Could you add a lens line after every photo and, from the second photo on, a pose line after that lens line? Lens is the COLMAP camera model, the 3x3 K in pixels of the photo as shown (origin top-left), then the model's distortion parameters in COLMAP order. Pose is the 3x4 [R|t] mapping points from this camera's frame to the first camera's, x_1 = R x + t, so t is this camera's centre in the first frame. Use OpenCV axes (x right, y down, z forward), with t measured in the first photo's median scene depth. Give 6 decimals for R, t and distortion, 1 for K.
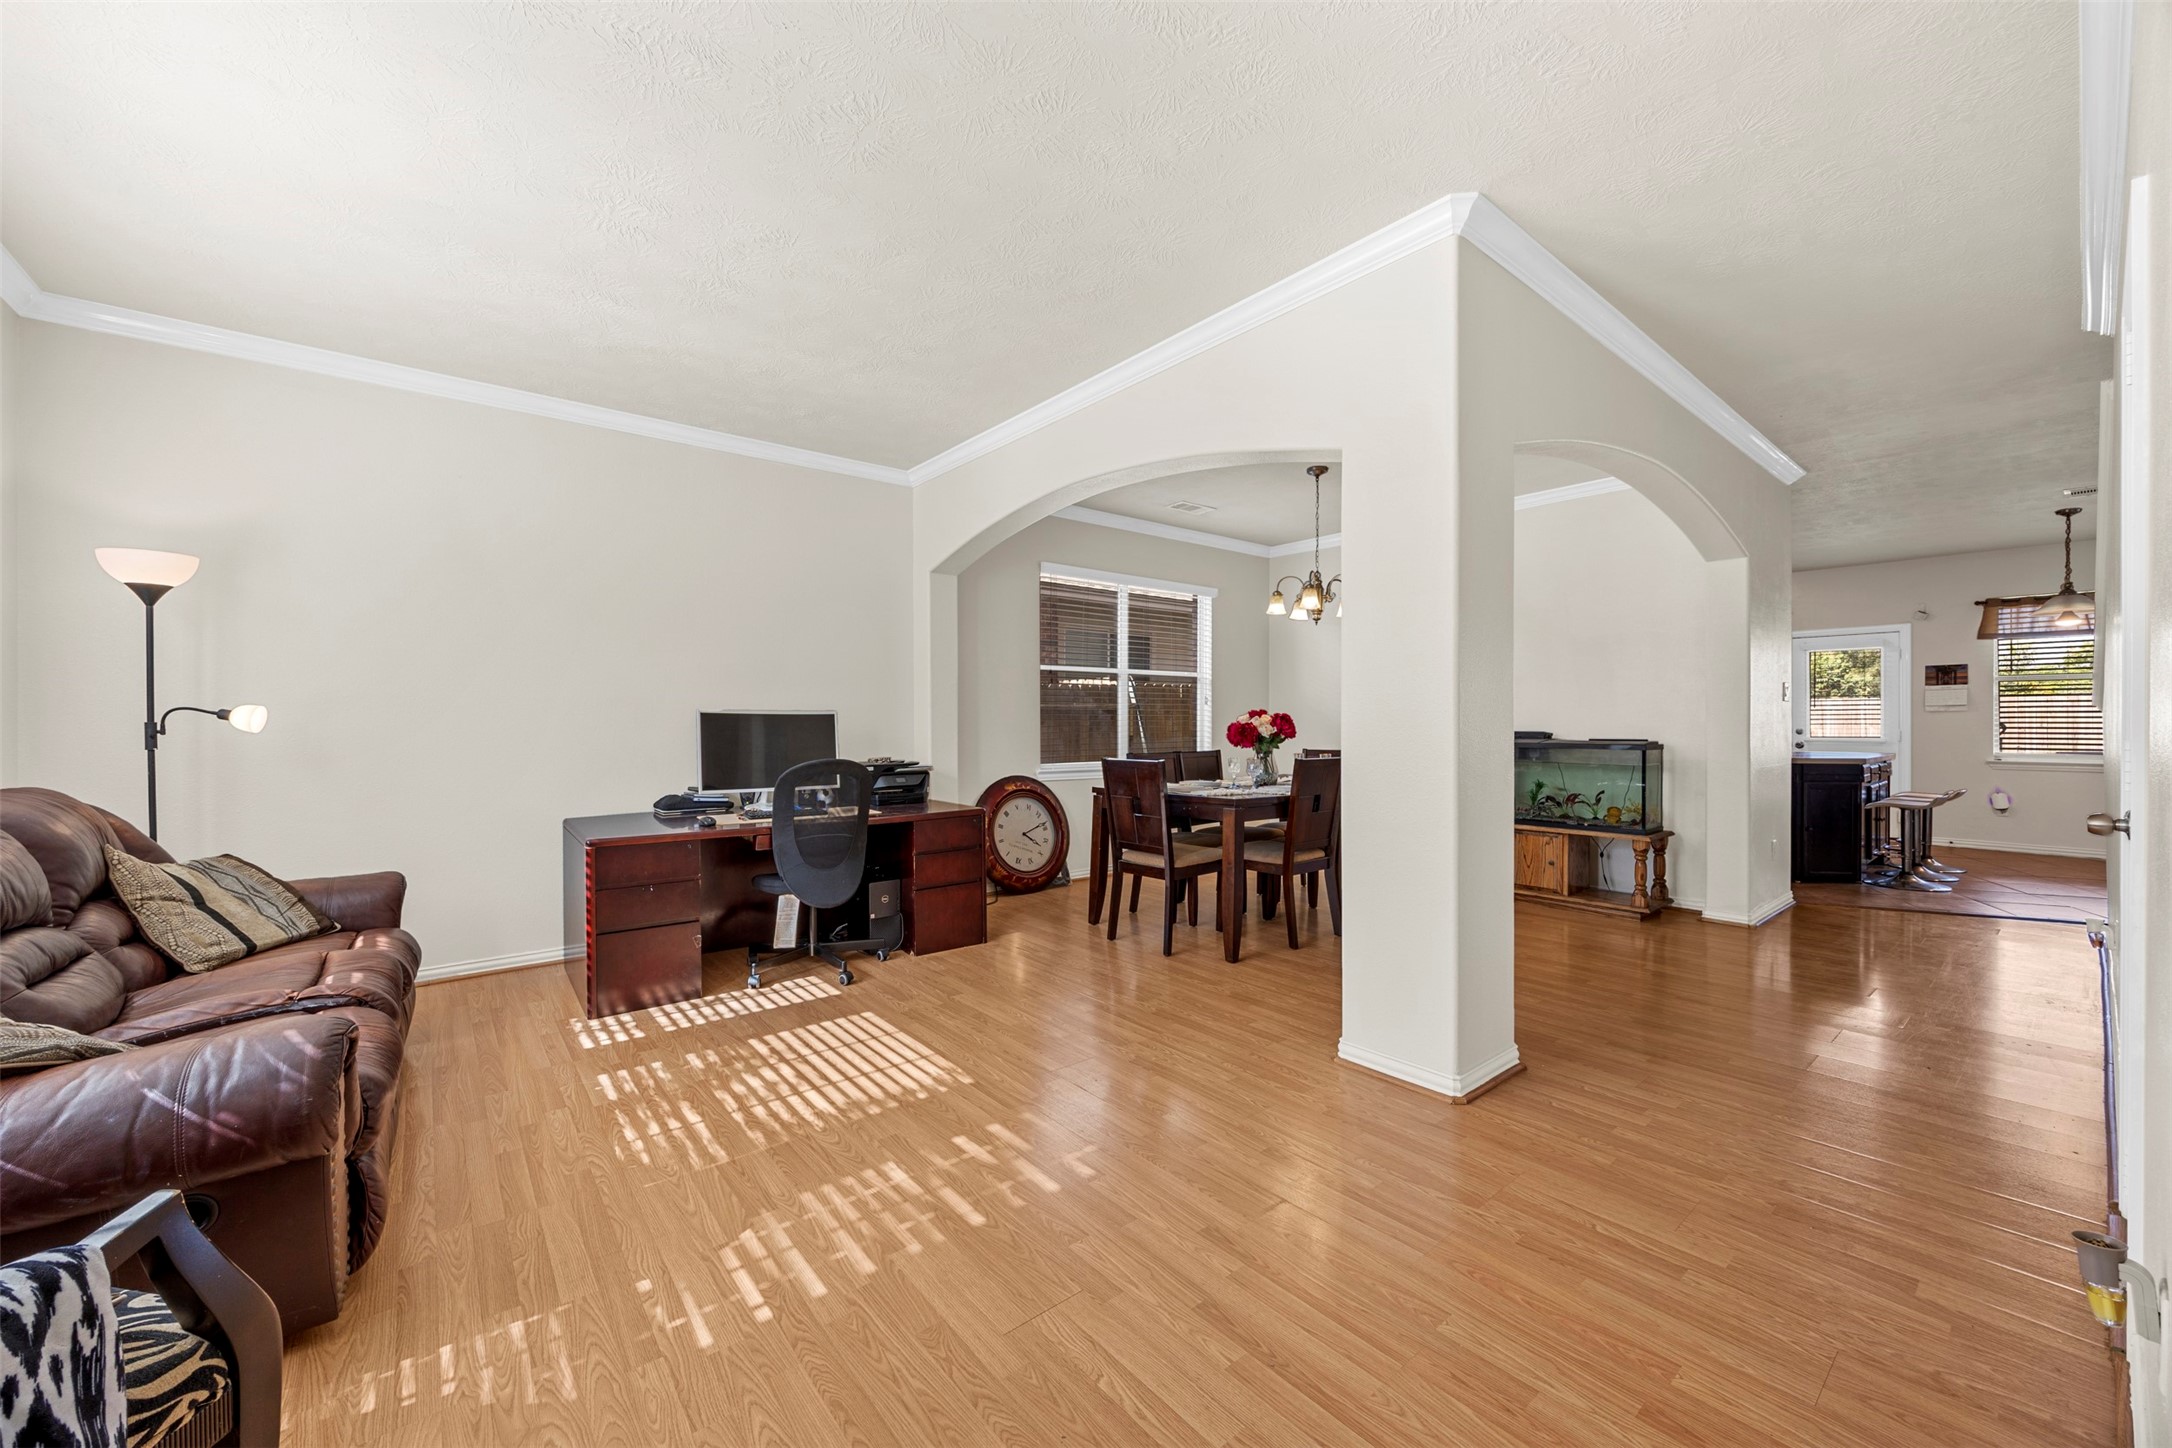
lens RADIAL K [[838.4, 0, 1085.8], [0, 838.4, 724.4], [0, 0, 1]] dist [-0.003337, -0.000116]
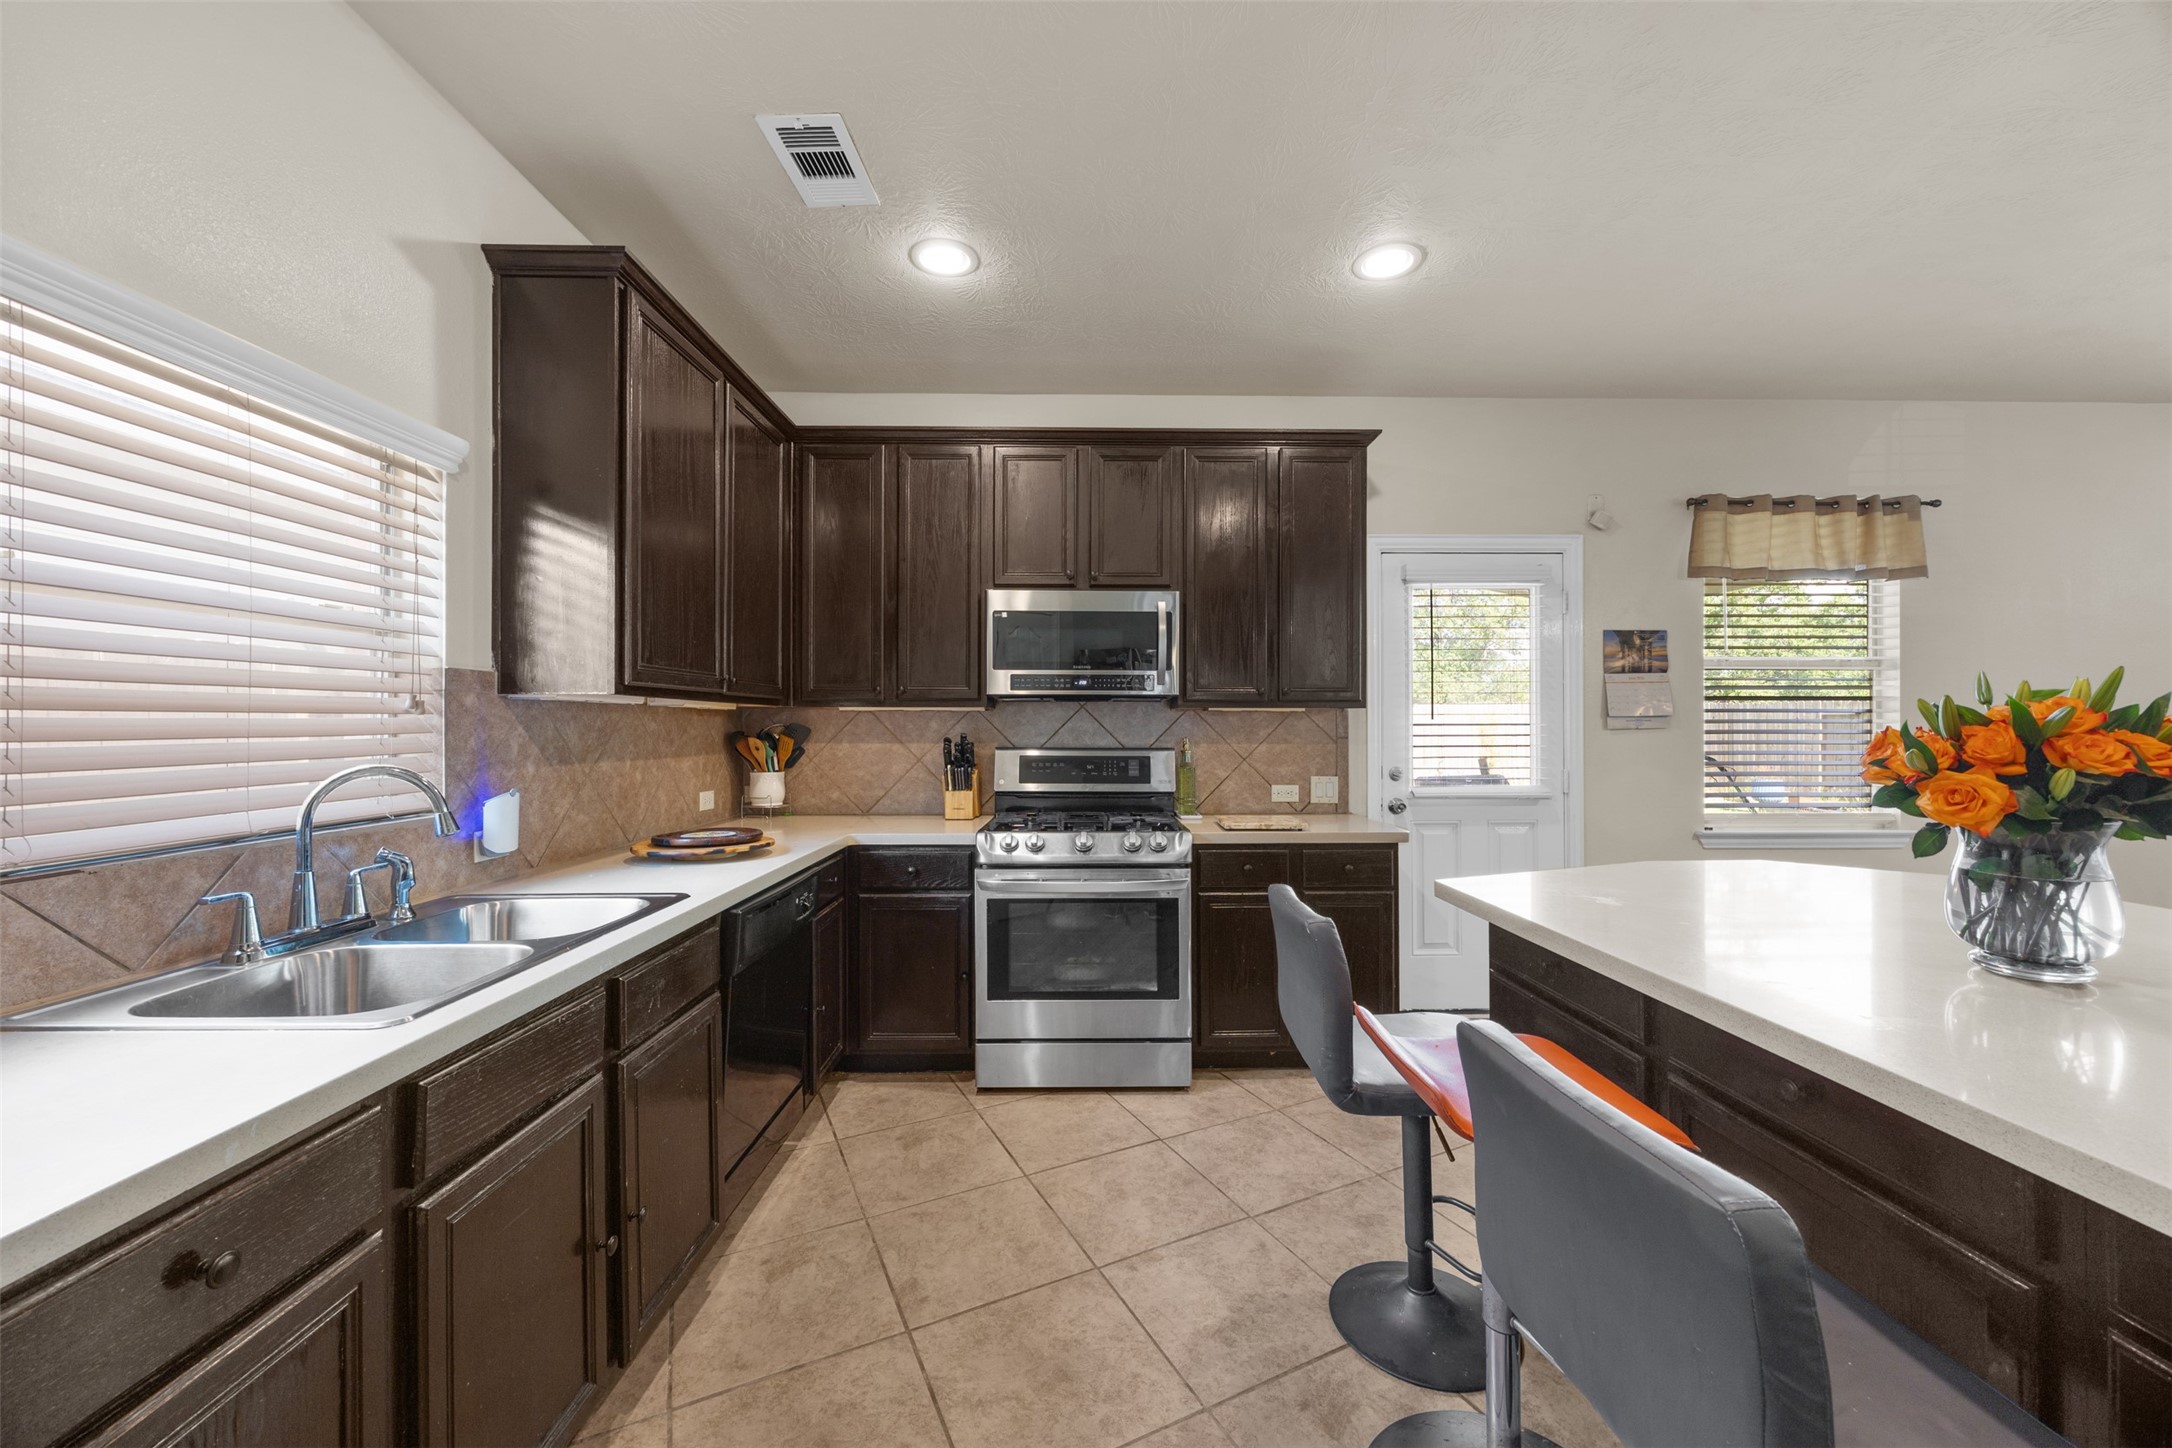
lens RADIAL K [[838.4, 0, 1083.4], [0, 838.4, 718.6], [0, 0, 1]] dist [-0.003337, -0.000116]
pose [[0.632406, 0.003616, 0.774629, 0.473332], [0.005566, 0.999942, -0.009212, -0.018920], [-0.774617, 0.010137, 0.632349, 0.950839]]
